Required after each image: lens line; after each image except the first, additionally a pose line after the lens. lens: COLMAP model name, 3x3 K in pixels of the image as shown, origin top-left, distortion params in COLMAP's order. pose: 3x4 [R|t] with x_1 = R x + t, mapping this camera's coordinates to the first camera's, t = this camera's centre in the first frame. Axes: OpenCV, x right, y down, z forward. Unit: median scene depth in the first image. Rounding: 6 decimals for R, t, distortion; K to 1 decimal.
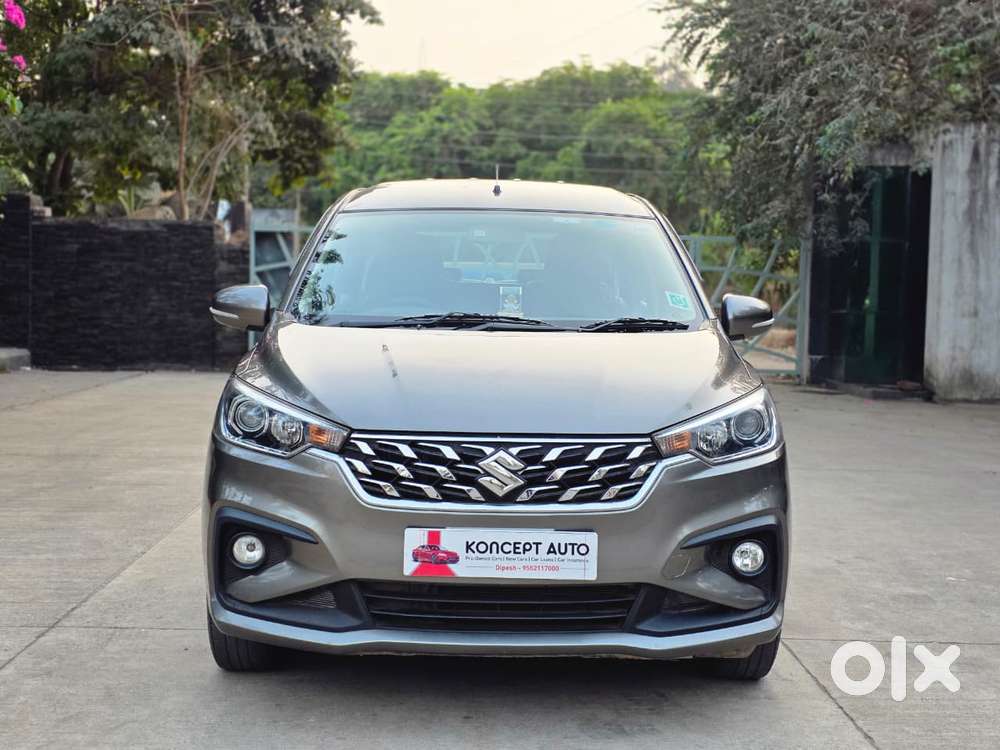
lens RADIAL K [[1307.8, 0, 477.4], [0, 1307.8, 333.2], [0, 0, 1]] dist [0.085239, -0.134207]
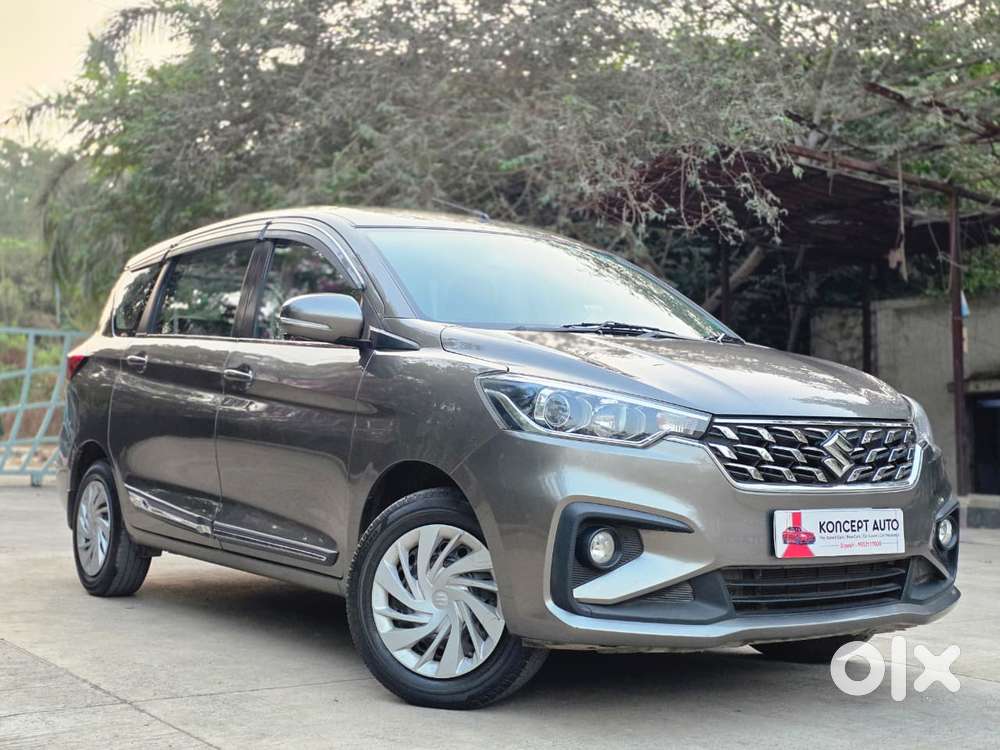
lens RADIAL K [[1307.8, 0, 477.4], [0, 1307.8, 333.2], [0, 0, 1]] dist [0.085239, -0.134207]
pose [[0.830814, 0.038432, 0.555222, -0.806120], [0.013089, 0.995988, -0.088528, 0.098847], [-0.556397, 0.080818, 0.826977, 0.280044]]
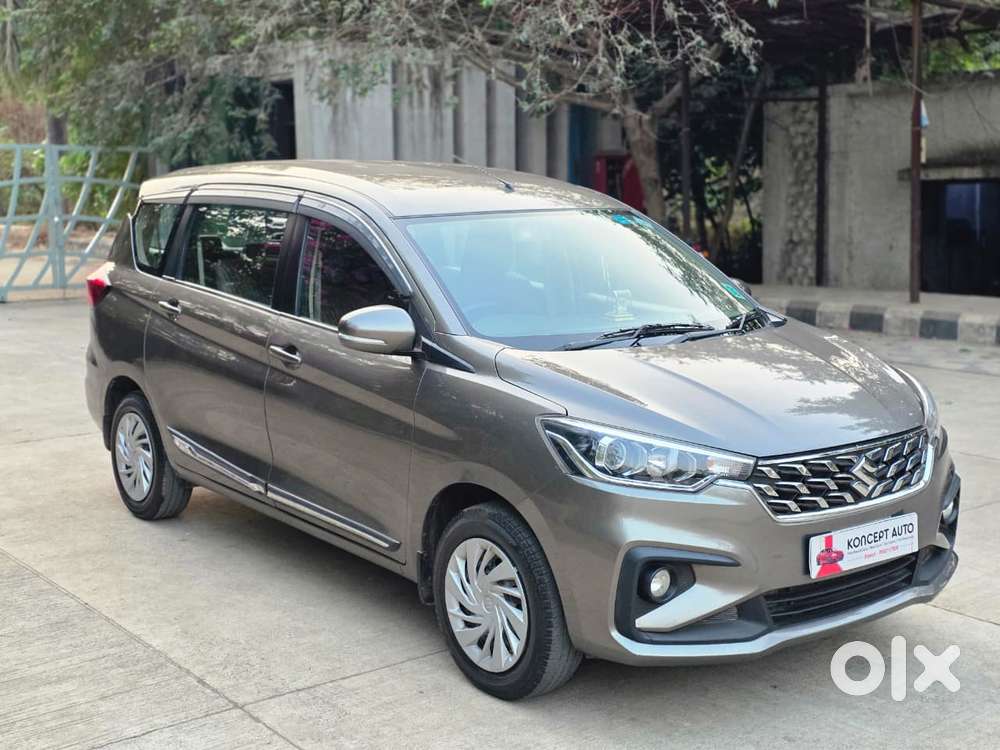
lens RADIAL K [[1307.8, 0, 477.4], [0, 1307.8, 333.2], [0, 0, 1]] dist [0.085239, -0.134207]
pose [[0.806122, -0.095808, 0.583941, -0.925896], [0.041845, 0.993565, 0.105250, -0.156671], [-0.590268, -0.060409, 0.804944, 0.266674]]
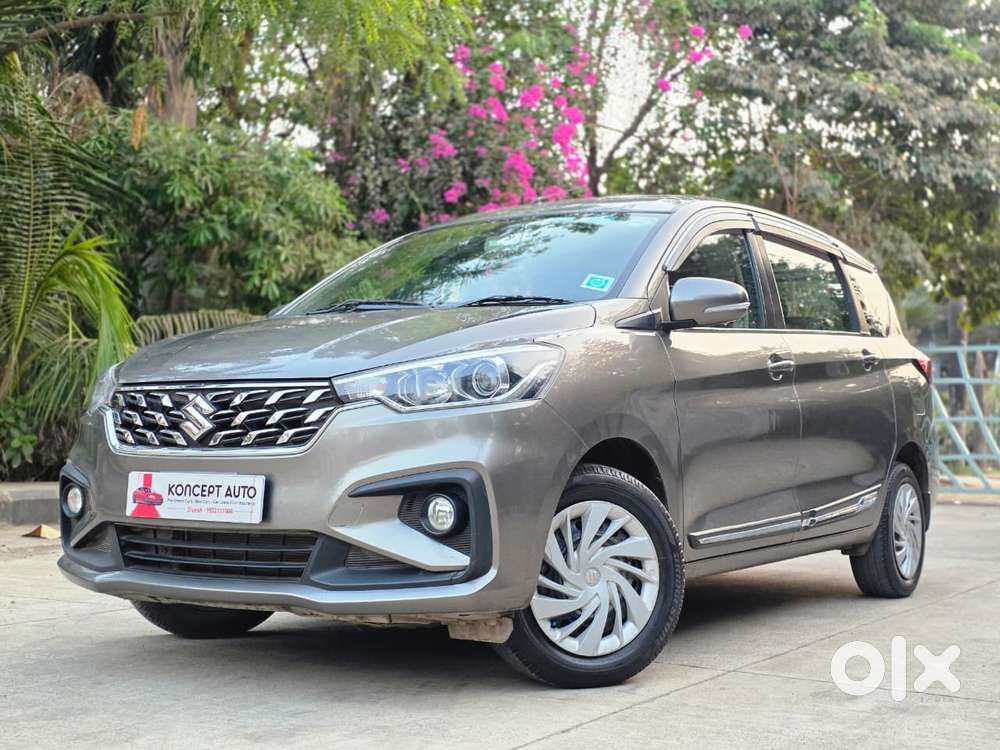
lens RADIAL K [[1307.8, 0, 477.4], [0, 1307.8, 333.2], [0, 0, 1]] dist [0.085239, -0.134207]
pose [[0.833687, -0.056671, -0.549322, 0.769474], [-0.014260, 0.992180, -0.124001, 0.164886], [0.552053, 0.111211, 0.826359, 0.258342]]
